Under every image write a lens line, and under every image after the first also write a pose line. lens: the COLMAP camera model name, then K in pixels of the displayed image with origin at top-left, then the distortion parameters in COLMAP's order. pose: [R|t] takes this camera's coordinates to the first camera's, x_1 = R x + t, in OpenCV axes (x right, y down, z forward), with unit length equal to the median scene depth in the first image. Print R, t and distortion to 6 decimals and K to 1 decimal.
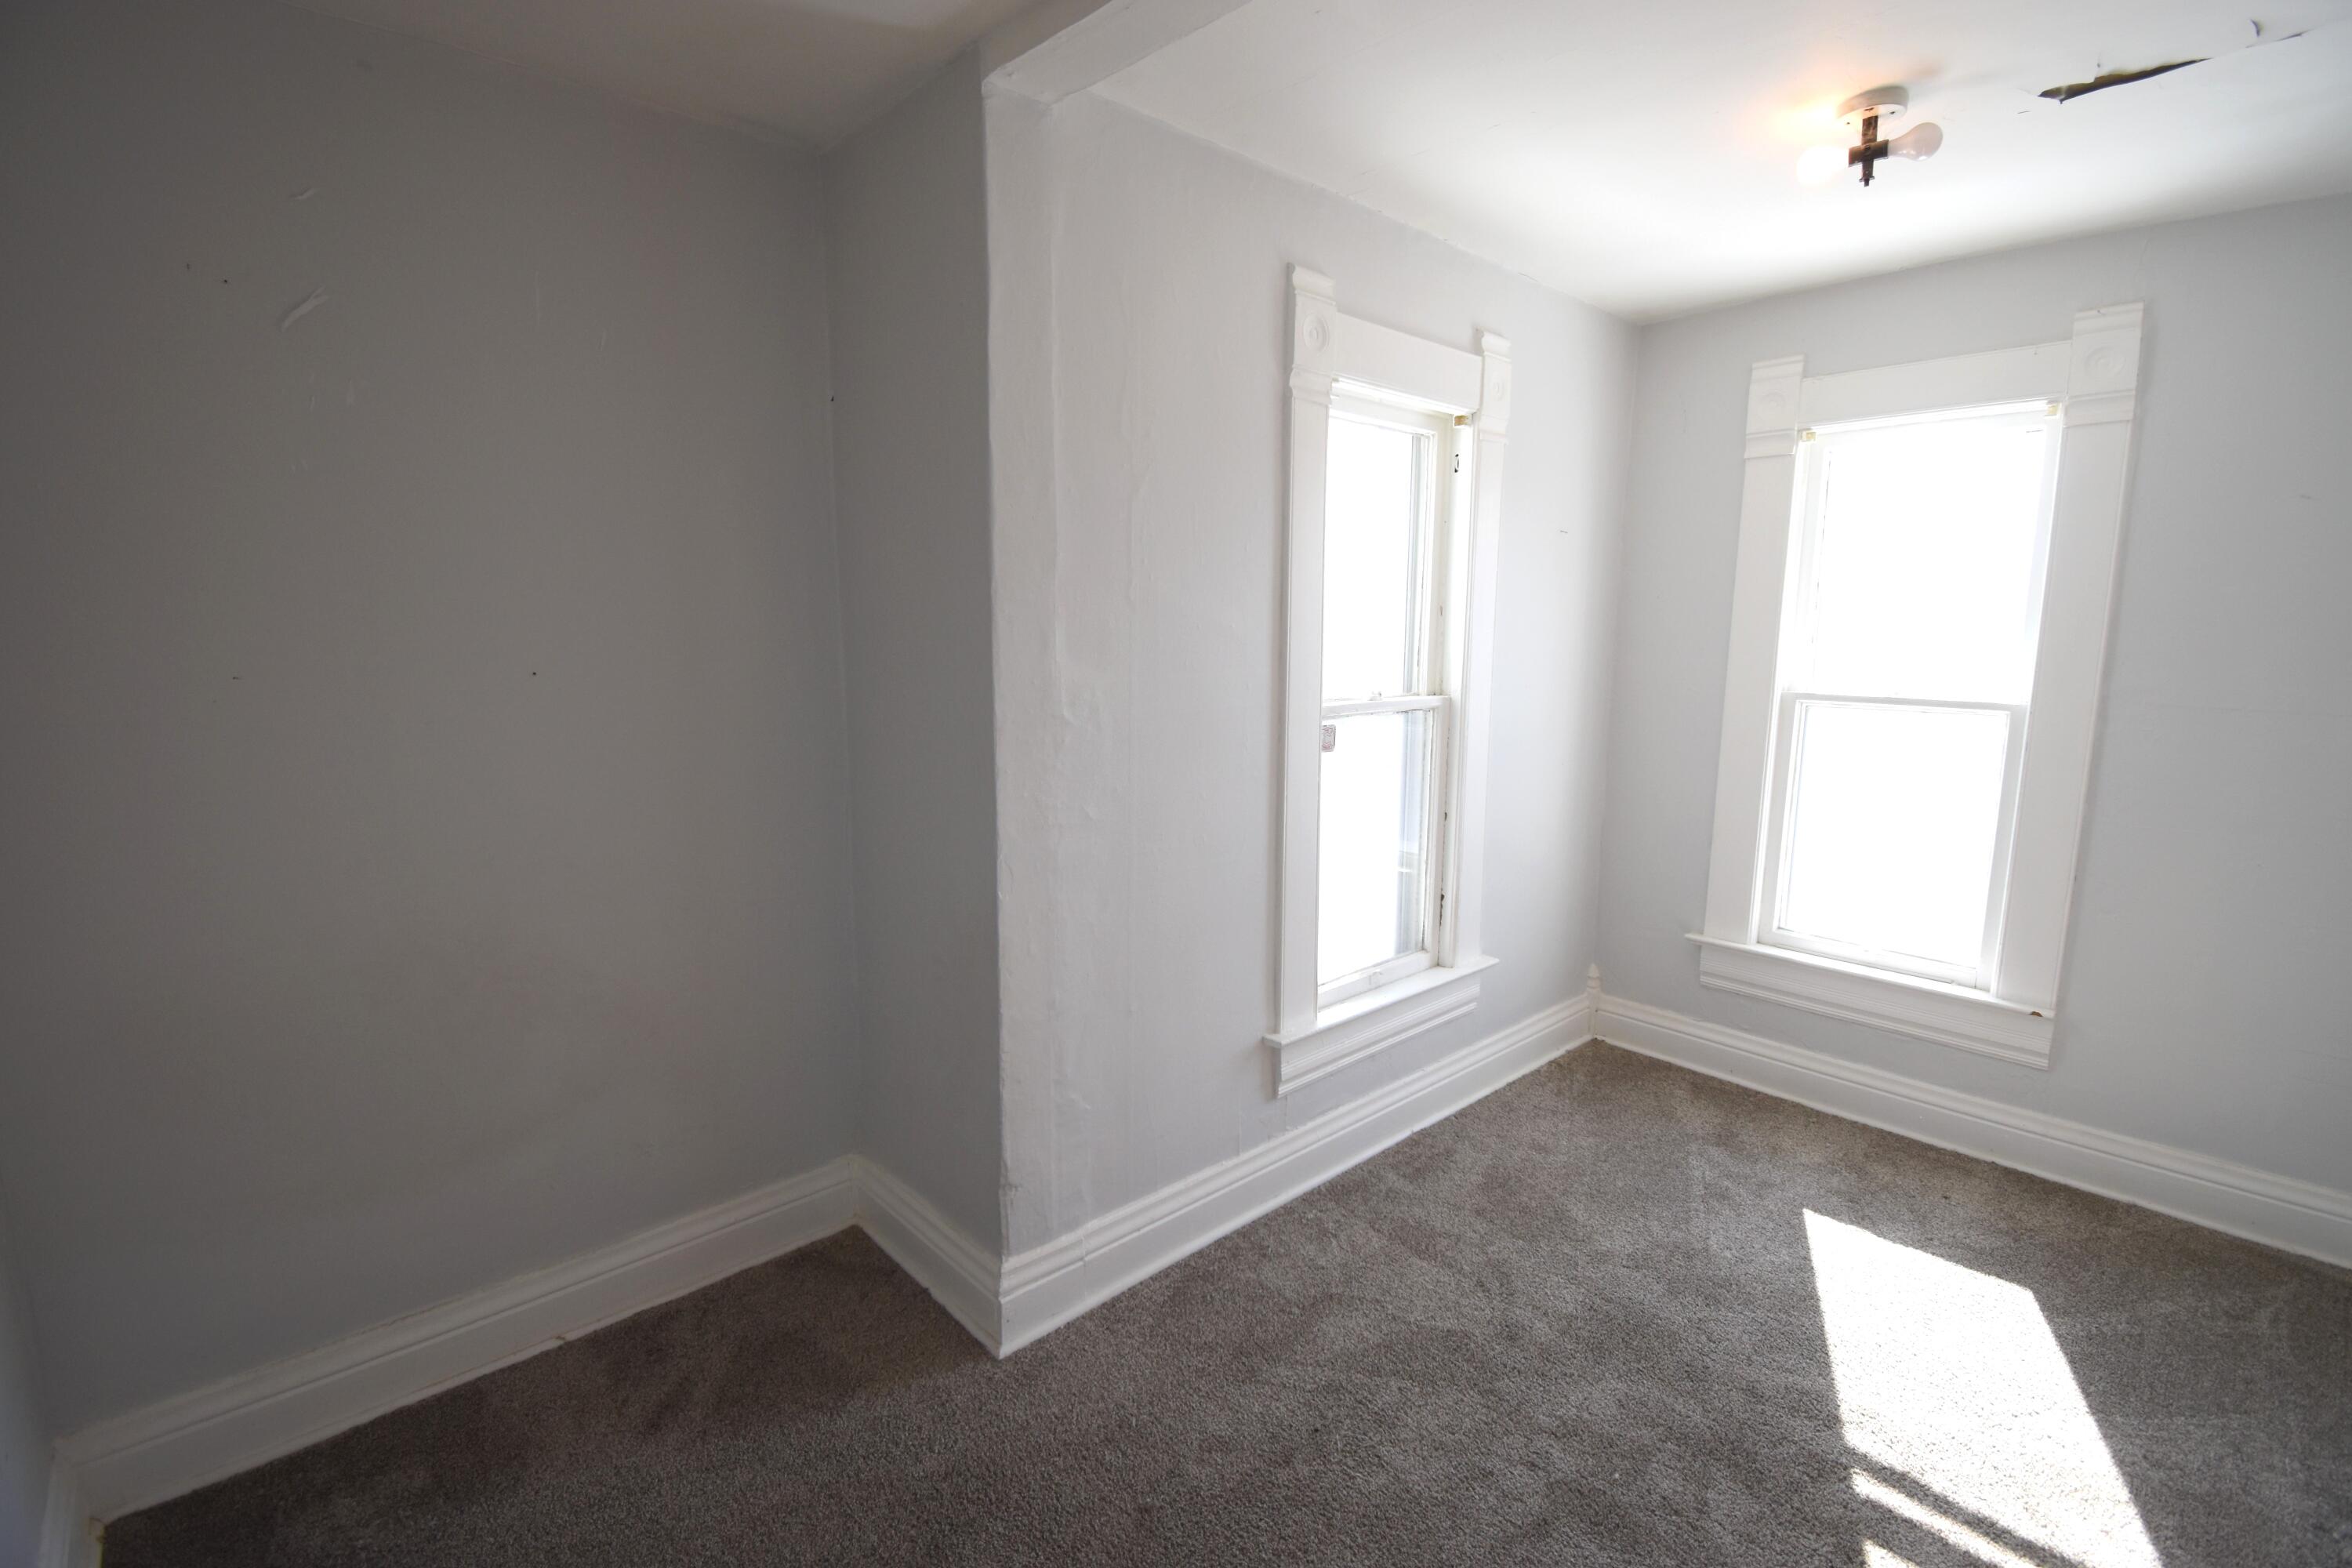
lens RADIAL K [[1043.8, 0, 1178.8], [0, 1043.8, 792.3], [0, 0, 1]] dist [0.025800, -0.031363]
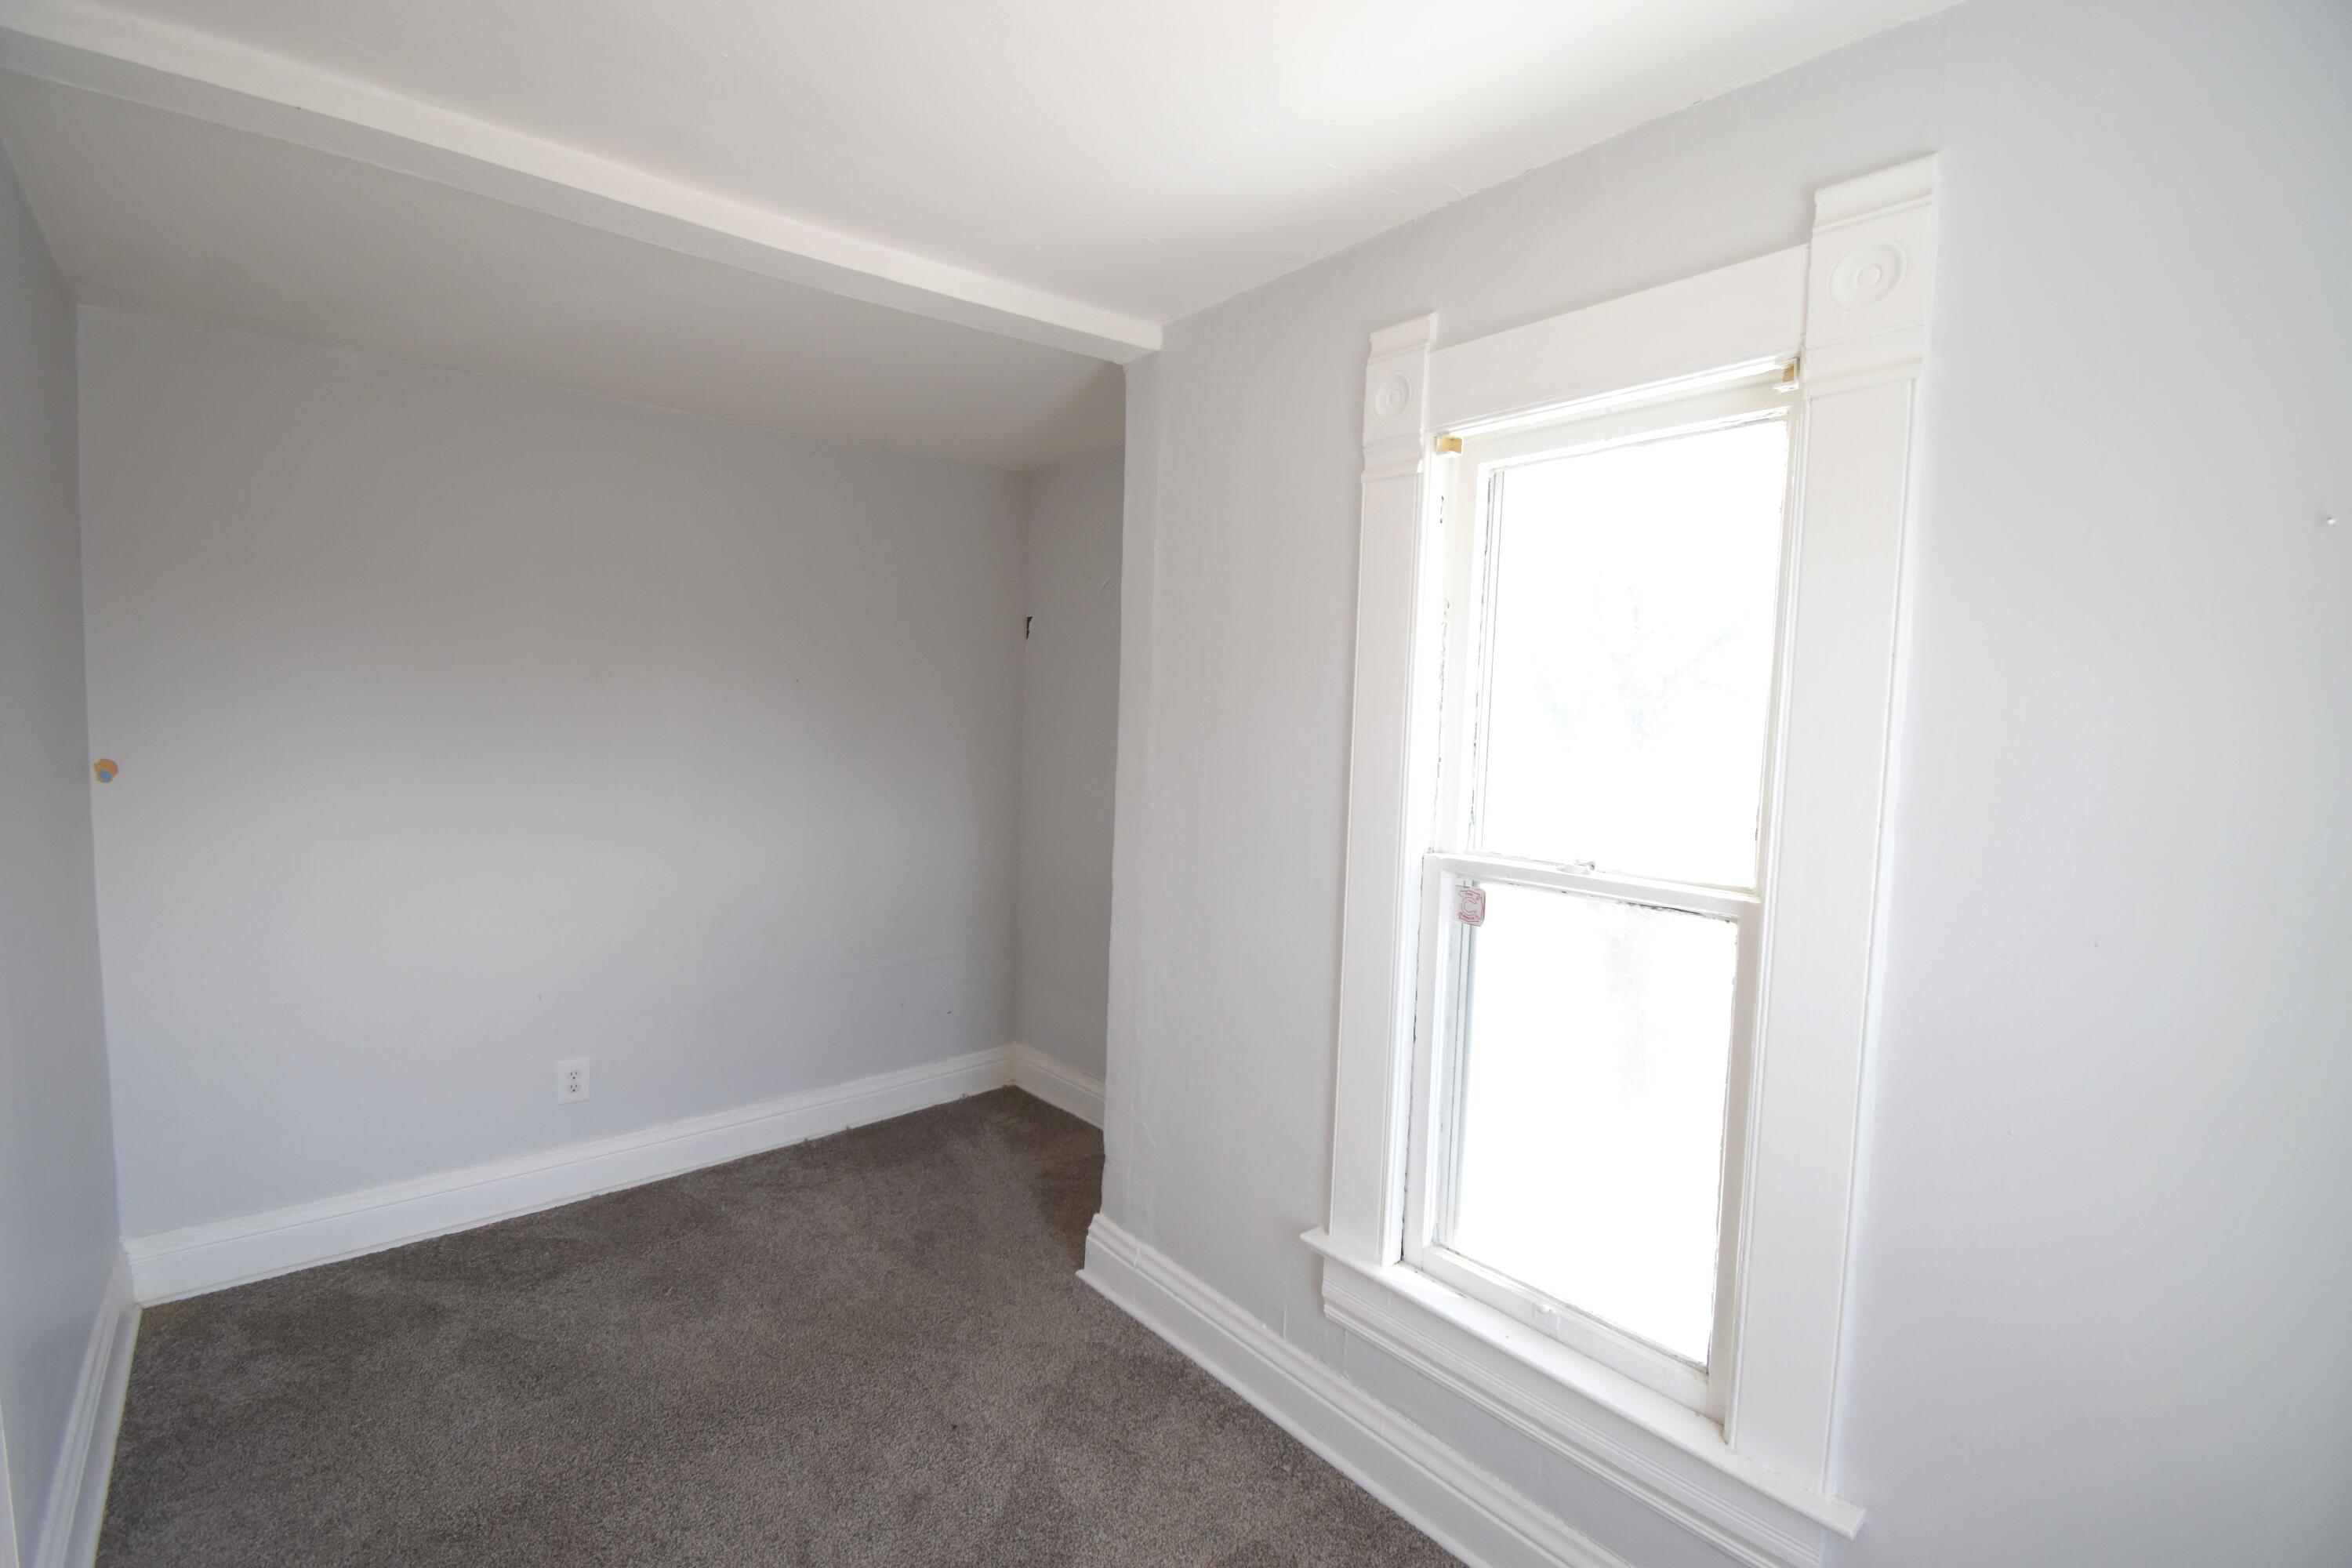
lens RADIAL K [[1043.8, 0, 1178.8], [0, 1043.8, 792.3], [0, 0, 1]] dist [0.025800, -0.031363]
pose [[-0.028719, 0.075782, -0.996711, 0.872853], [-0.188470, 0.978827, 0.079852, -0.149799], [0.981659, 0.190143, -0.013828, 0.812407]]
